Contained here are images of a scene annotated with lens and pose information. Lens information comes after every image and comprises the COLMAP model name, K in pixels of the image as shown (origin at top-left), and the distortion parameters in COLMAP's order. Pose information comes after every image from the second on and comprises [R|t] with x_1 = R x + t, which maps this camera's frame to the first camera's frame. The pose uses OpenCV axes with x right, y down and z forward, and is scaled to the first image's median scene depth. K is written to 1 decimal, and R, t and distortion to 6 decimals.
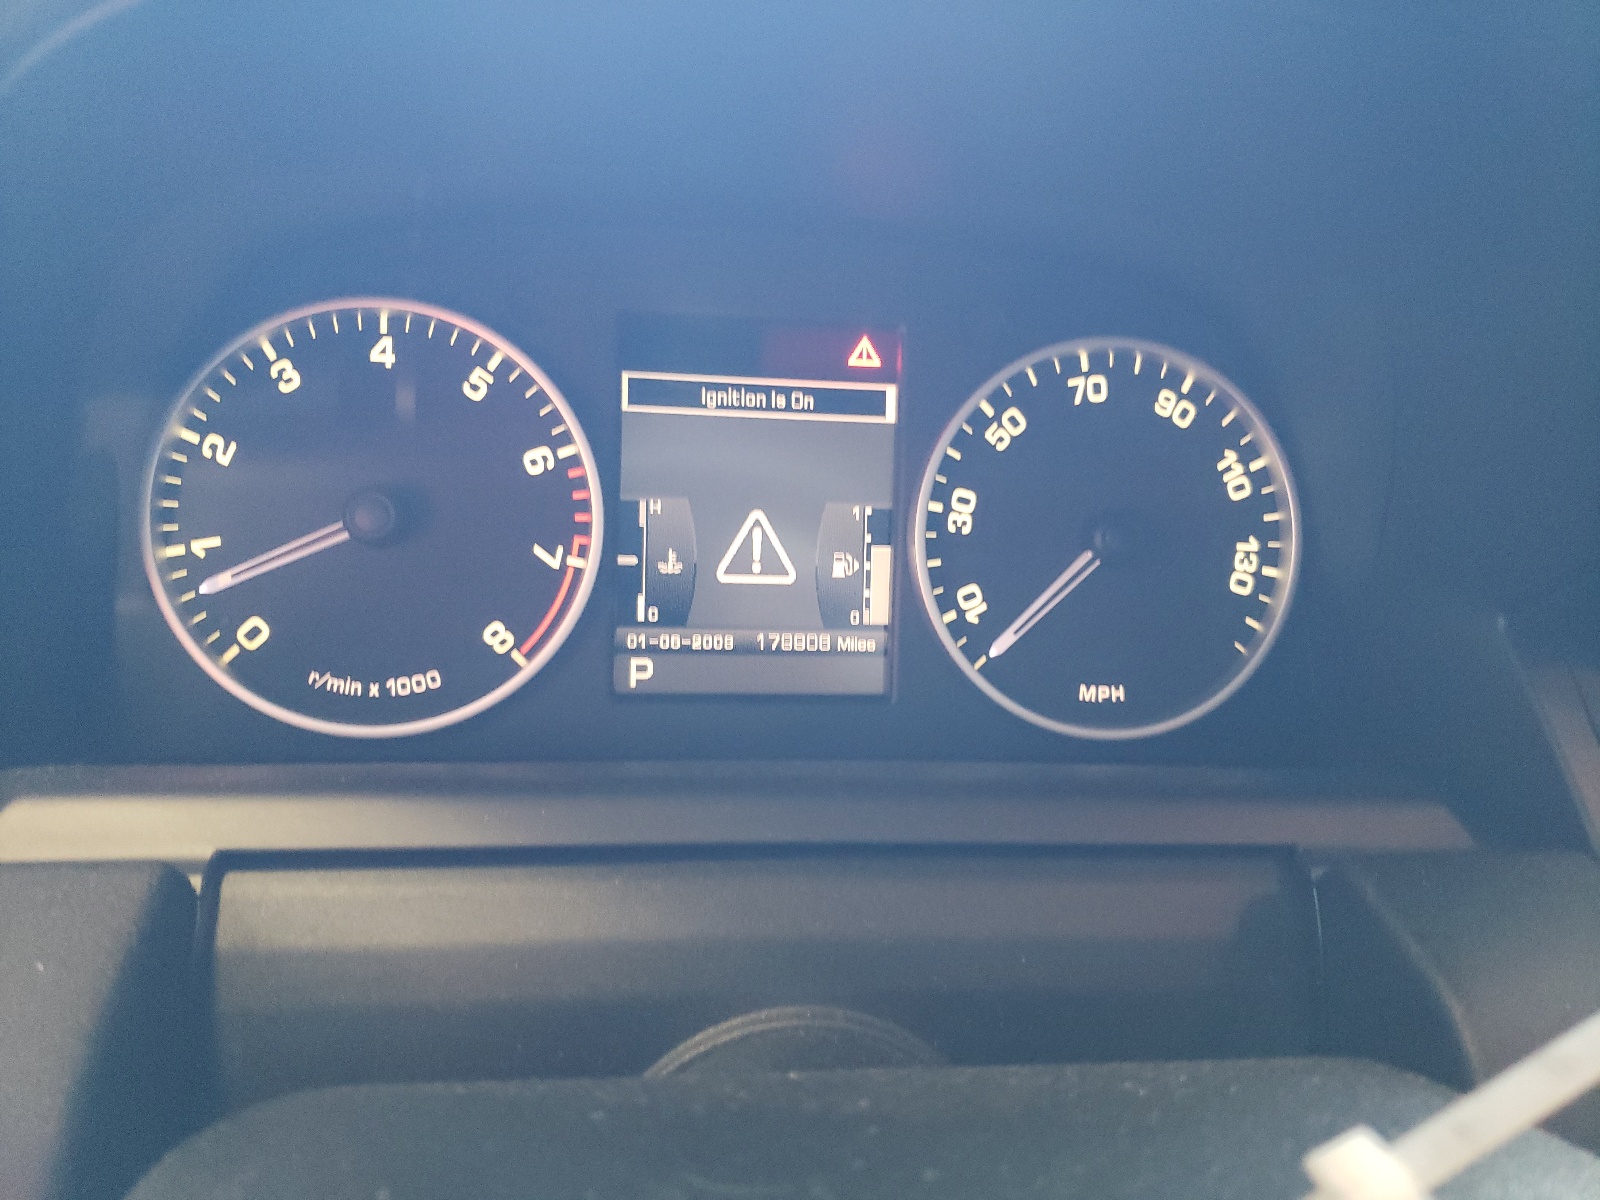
lens RADIAL K [[1210.1, 0, 799.6], [0, 1210.1, 600.2], [0, 0, 1]] dist [0.003808, -0.000184]
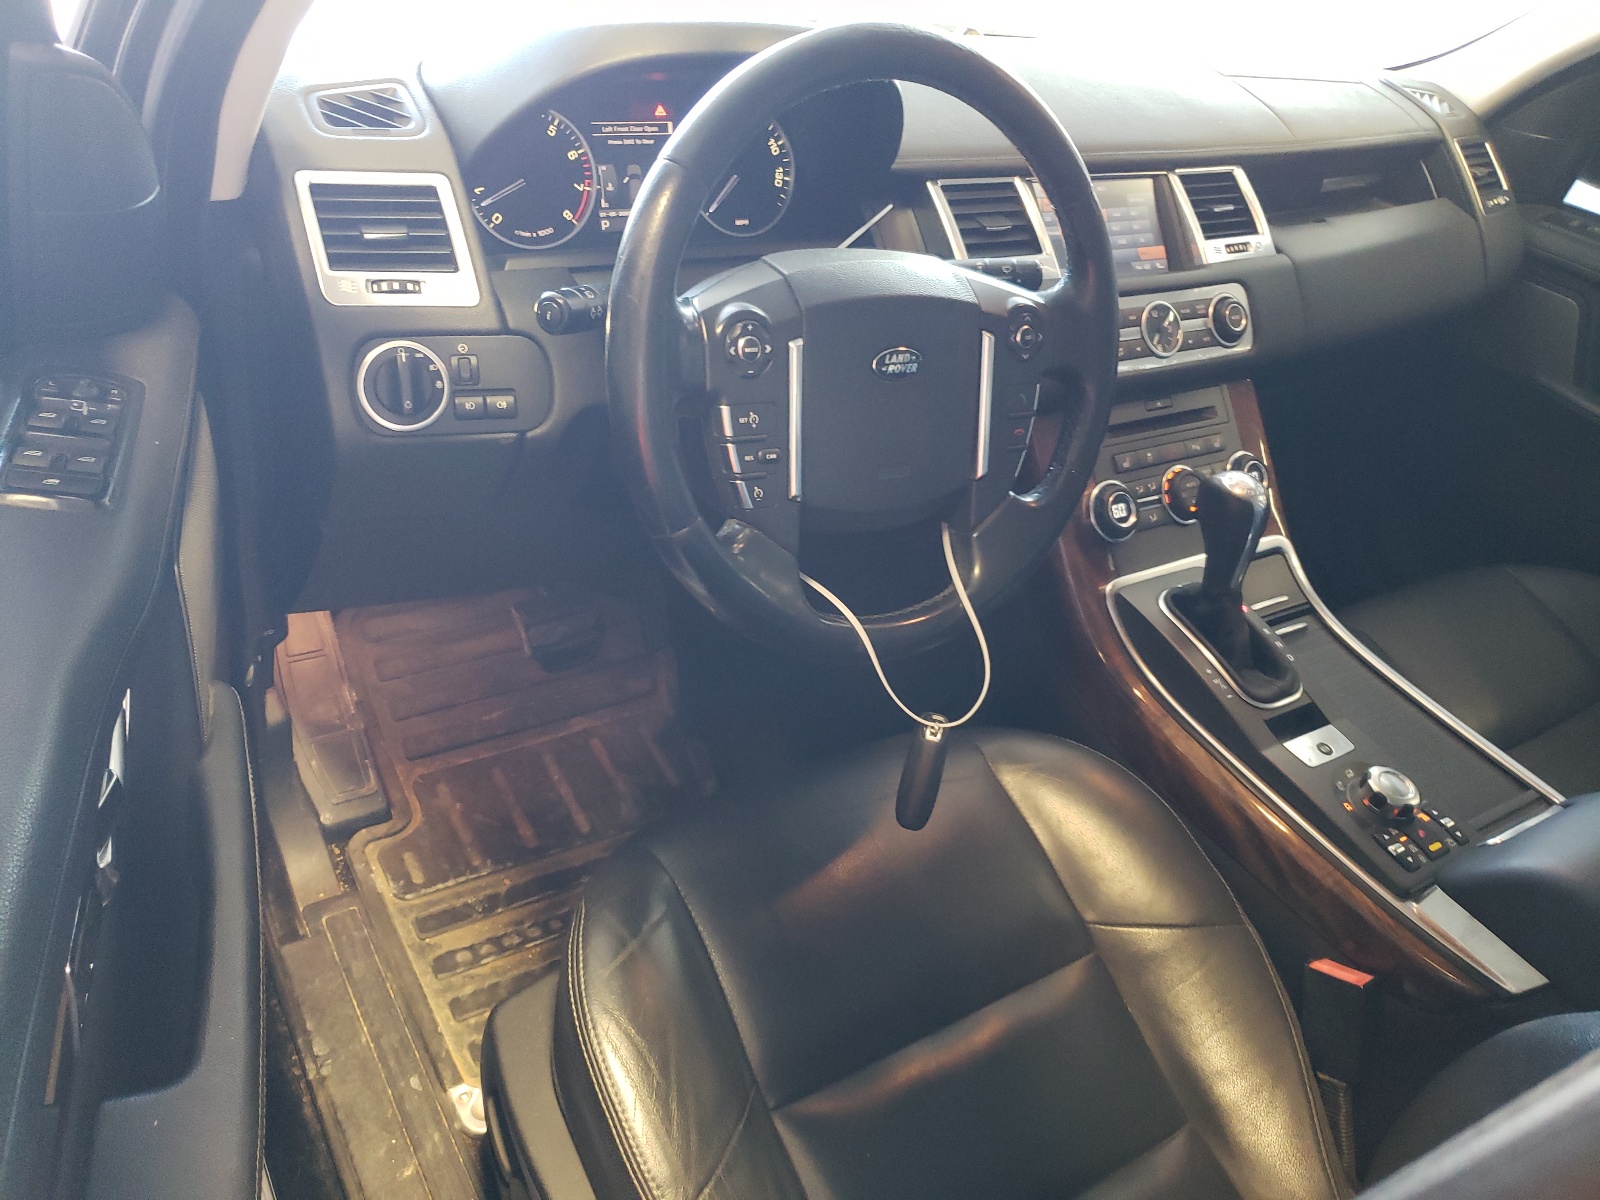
lens RADIAL K [[1210.1, 0, 800.3], [0, 1210.1, 600.2], [0, 0, 1]] dist [0.003808, -0.000184]
pose [[0.904334, -0.196270, 0.379021, -1.051777], [0.084743, 0.952888, 0.291244, 0.114957], [-0.418328, -0.231263, 0.878362, -2.166787]]
